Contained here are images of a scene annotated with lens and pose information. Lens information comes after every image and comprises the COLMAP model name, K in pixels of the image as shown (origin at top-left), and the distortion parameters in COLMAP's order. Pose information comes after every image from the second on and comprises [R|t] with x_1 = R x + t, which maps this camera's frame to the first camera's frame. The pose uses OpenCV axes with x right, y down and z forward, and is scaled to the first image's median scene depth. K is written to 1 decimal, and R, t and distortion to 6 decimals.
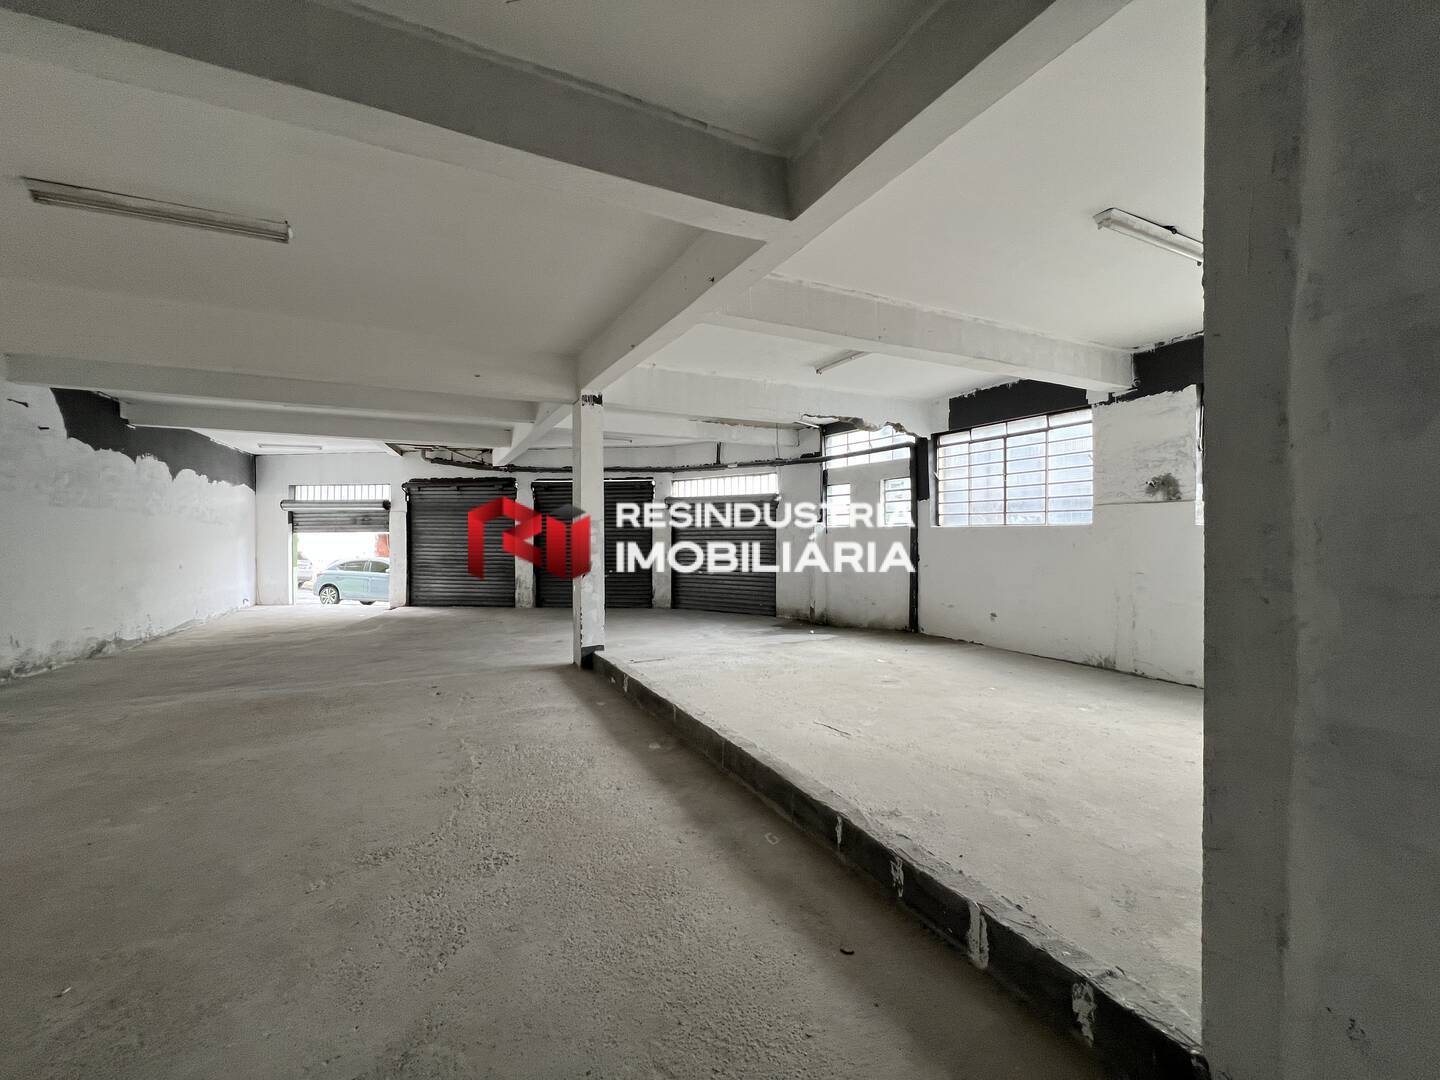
lens RADIAL K [[576.2, 0, 718.3], [0, 576.2, 537.6], [0, 0, 1]] dist [-0.001142, 0.000794]
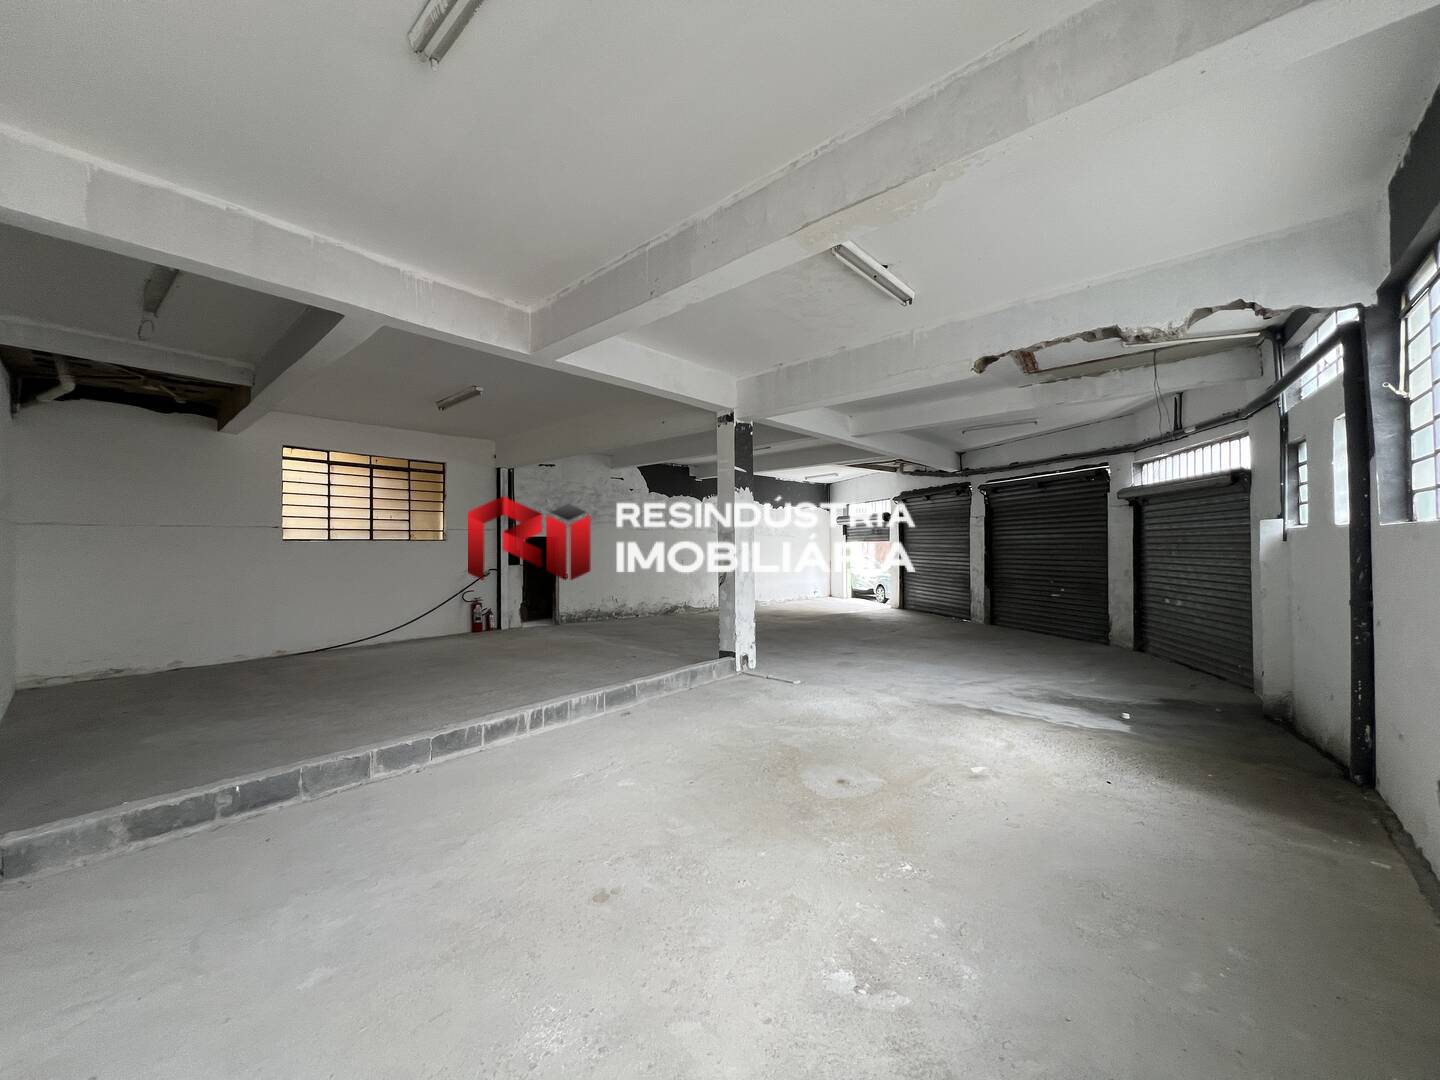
lens RADIAL K [[576.2, 0, 721.7], [0, 576.2, 536.8], [0, 0, 1]] dist [-0.001142, 0.000794]
pose [[0.382022, -0.012696, -0.924066, 0.640019], [0.001773, 0.999914, -0.013006, -0.006798], [0.924151, 0.003330, 0.382012, 0.495029]]
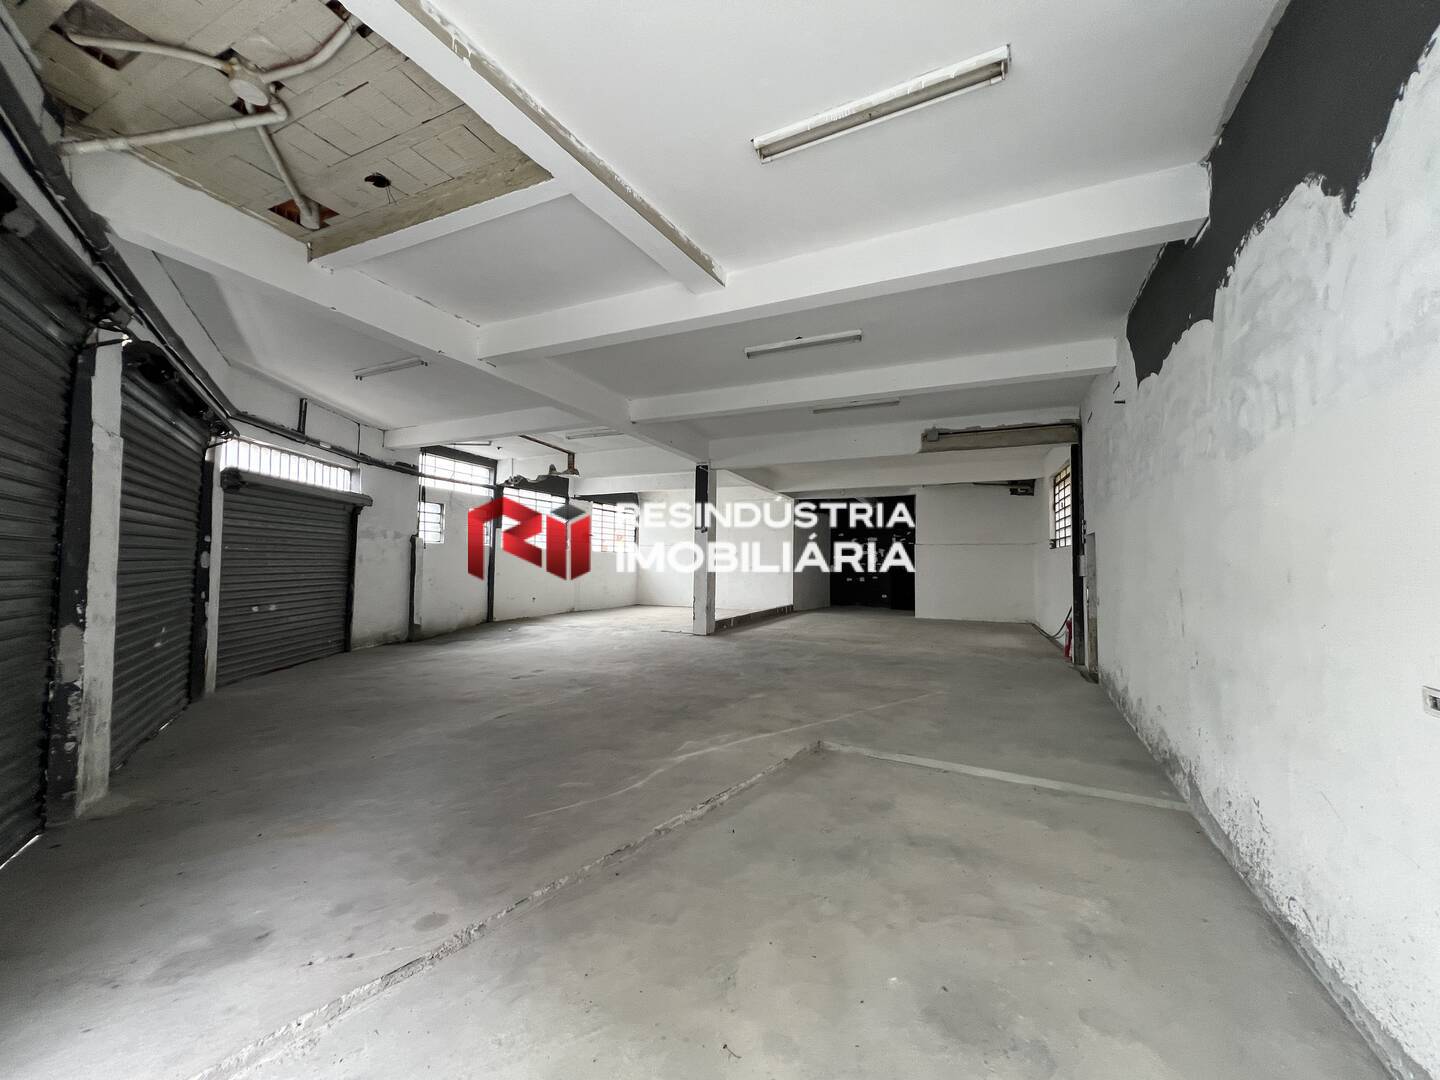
lens RADIAL K [[576.2, 0, 719.3], [0, 576.2, 536.5], [0, 0, 1]] dist [-0.001142, 0.000794]
pose [[-0.632097, 0.032420, 0.774211, -1.290867], [-0.003944, 0.998977, -0.045052, 0.021460], [-0.774879, -0.031531, -0.631322, 1.713870]]
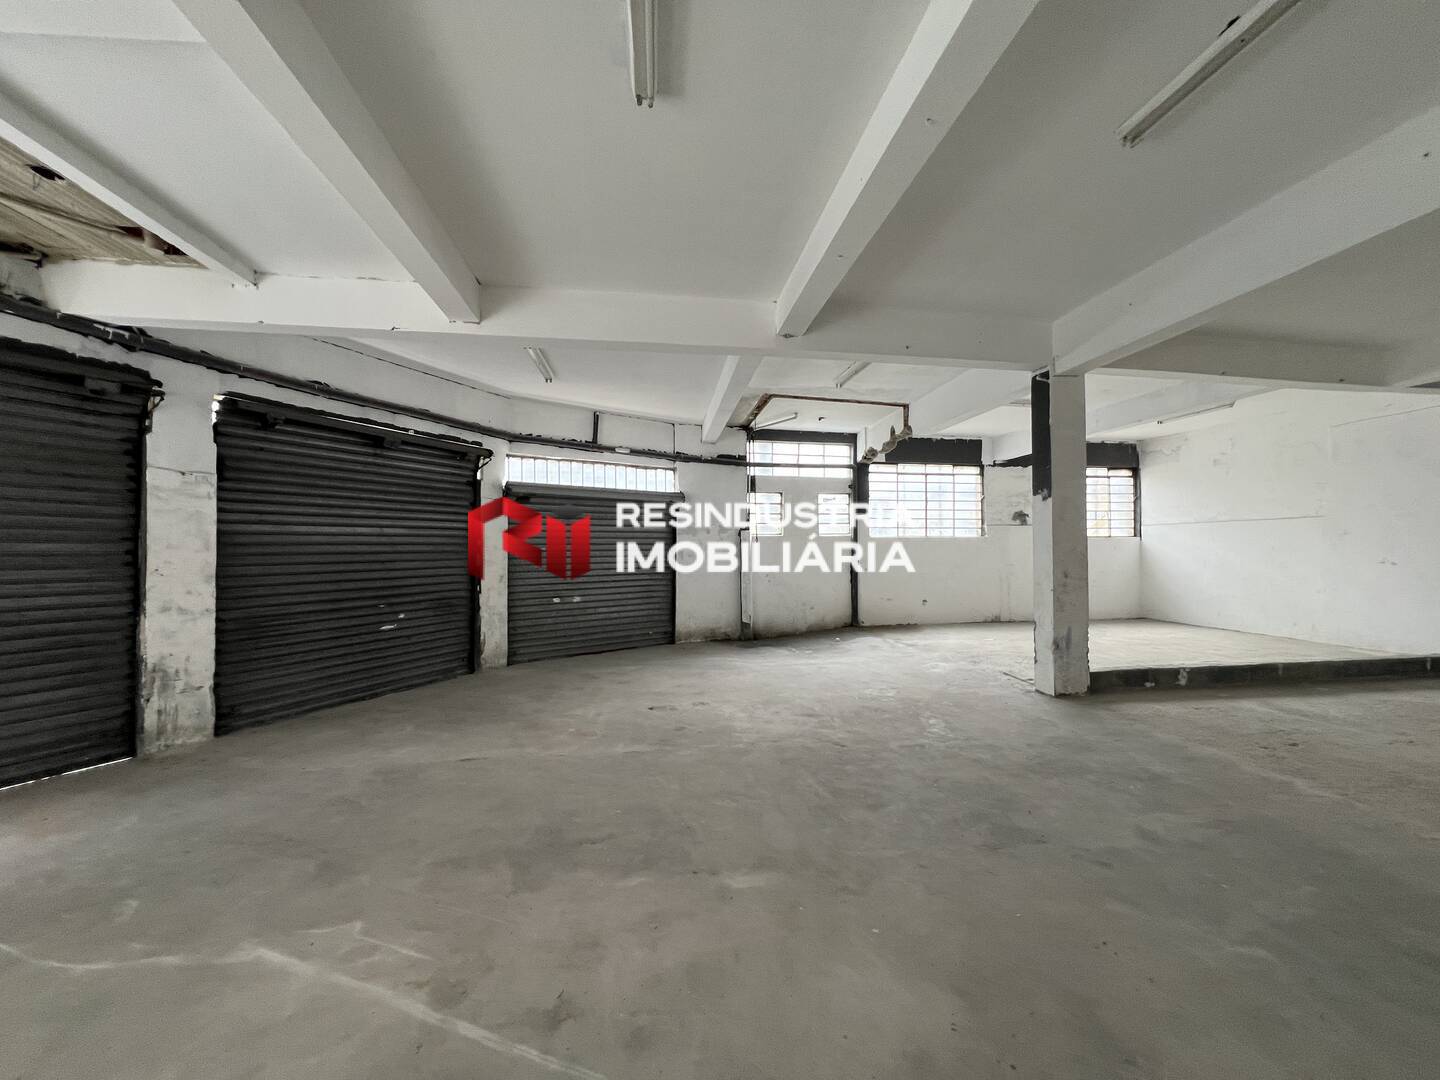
lens RADIAL K [[576.2, 0, 718.7], [0, 576.2, 538.0], [0, 0, 1]] dist [-0.001142, 0.000794]
pose [[0.322406, 0.019604, 0.946398, -1.019663], [0.009980, 0.999660, -0.024108, 0.011240], [-0.946549, 0.017218, 0.322101, 1.037459]]
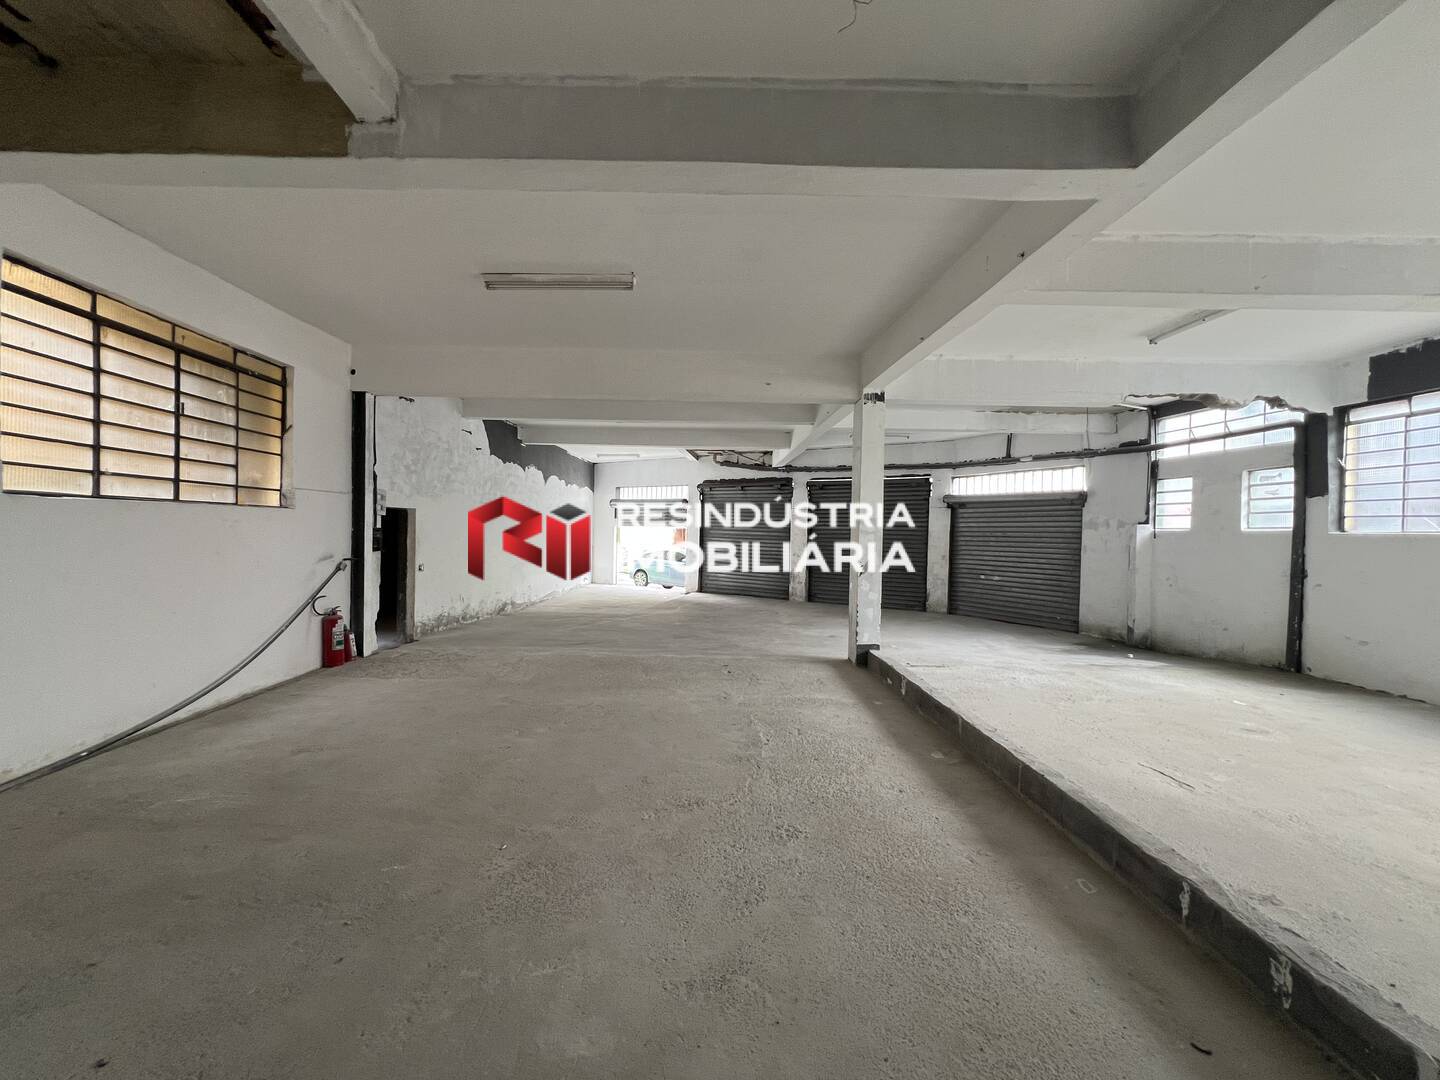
lens RADIAL K [[576.2, 0, 720.6], [0, 576.2, 537.7], [0, 0, 1]] dist [-0.001142, 0.000794]
pose [[0.899673, 0.026505, -0.435759, -0.014790], [-0.025156, 0.999644, 0.008866, 0.000638], [0.435839, 0.002986, 0.900020, -0.010463]]
